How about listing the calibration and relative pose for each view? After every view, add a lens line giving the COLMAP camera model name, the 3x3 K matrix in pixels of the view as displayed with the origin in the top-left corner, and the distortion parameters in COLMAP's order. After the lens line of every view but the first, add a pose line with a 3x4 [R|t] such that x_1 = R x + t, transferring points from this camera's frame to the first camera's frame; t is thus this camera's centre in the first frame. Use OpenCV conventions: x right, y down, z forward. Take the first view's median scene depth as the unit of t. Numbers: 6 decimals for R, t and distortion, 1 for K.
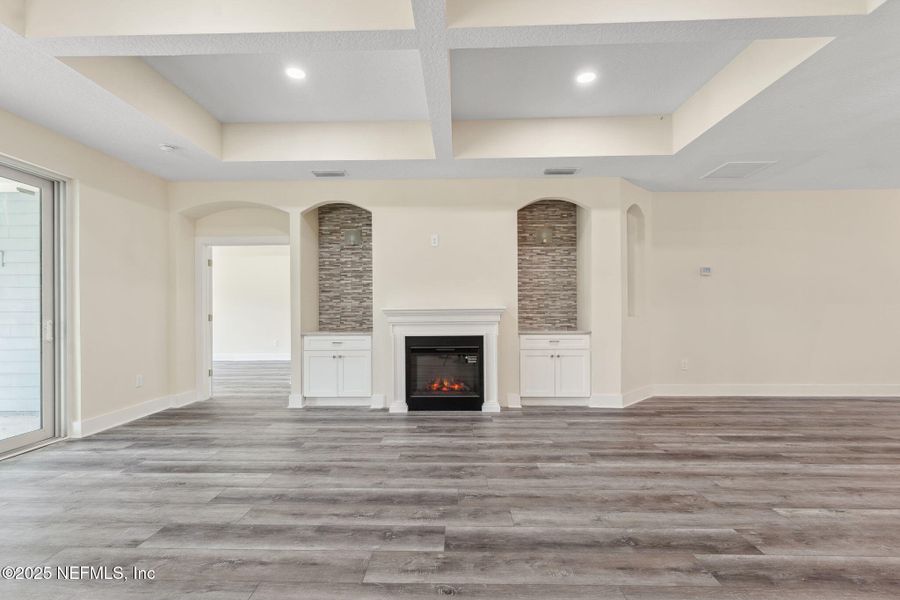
lens RADIAL K [[405.3, 0, 448.7], [0, 405.3, 313.4], [0, 0, 1]] dist [-0.000254, -0.000050]
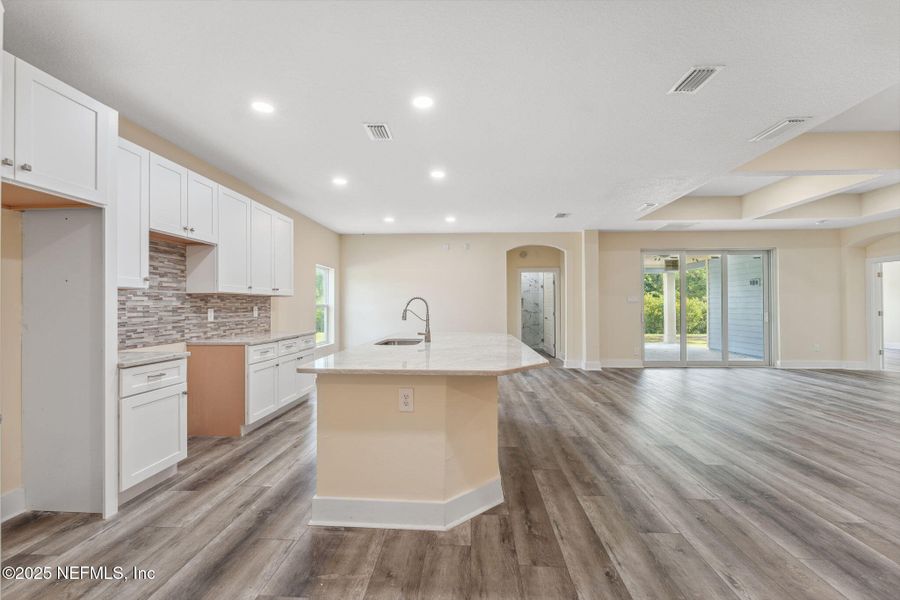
lens RADIAL K [[369.7, 0, 450.0], [0, 369.7, 300.0], [0, 0, 1]] dist [-0.001579, -0.000091]
pose [[-0.036098, -0.010136, -0.999297, 0.849851], [0.000102, 0.999949, -0.010147, -0.026046], [0.999348, -0.000468, -0.036095, -0.514074]]
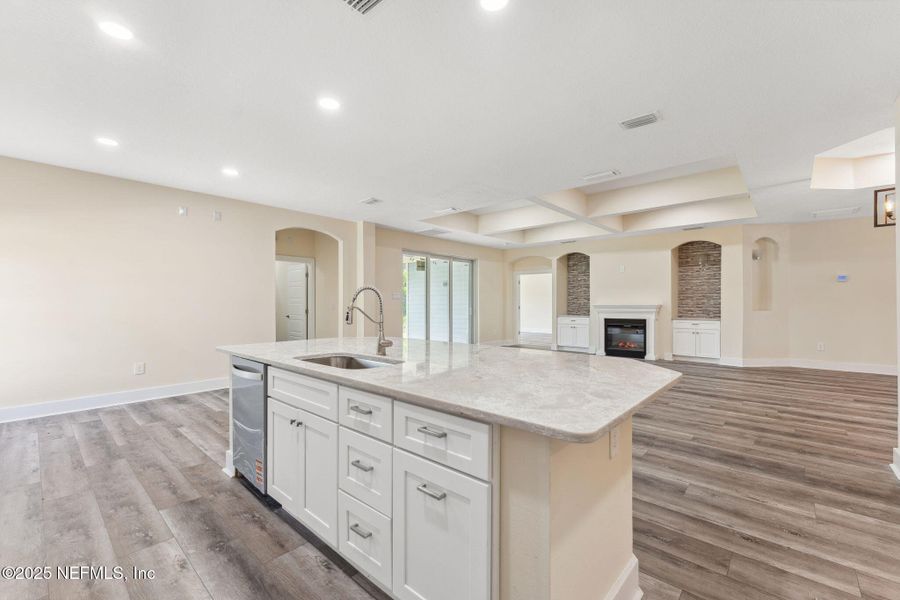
lens RADIAL K [[378.0, 0, 446.6], [0, 378.0, 301.6], [0, 0, 1]] dist [-0.001103, 0.000092]
pose [[0.754013, 0.004197, -0.656847, 0.512699], [-0.005330, 0.999986, 0.000270, -0.021917], [0.656838, 0.003297, 0.754024, -0.896996]]
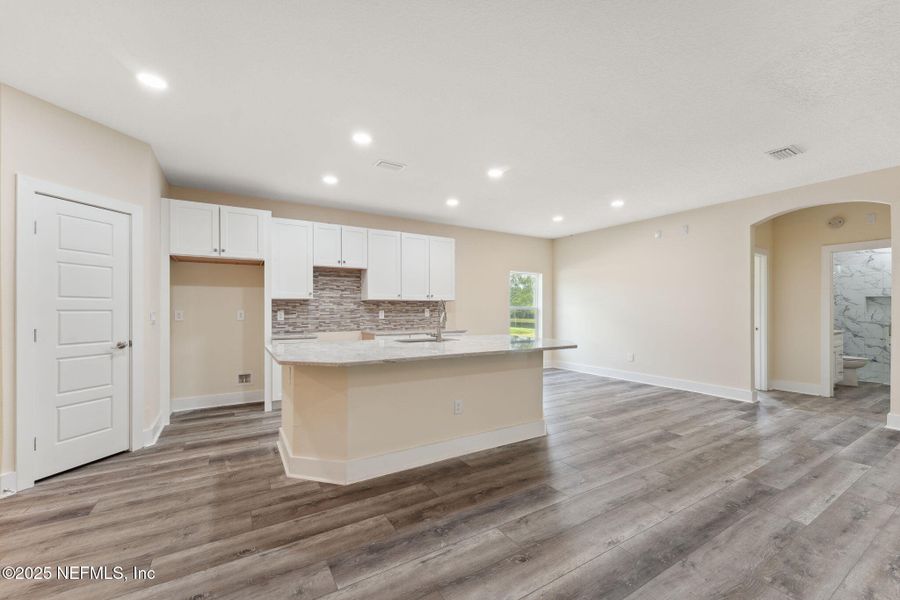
lens RADIAL K [[360.1, 0, 453.5], [0, 360.1, 305.3], [0, 0, 1]] dist [0.000305, 0.000133]
pose [[-0.838465, -0.001087, -0.544954, 0.513277], [0.003079, 0.999973, -0.006732, -0.022931], [0.544946, -0.007322, -0.838439, 0.062719]]
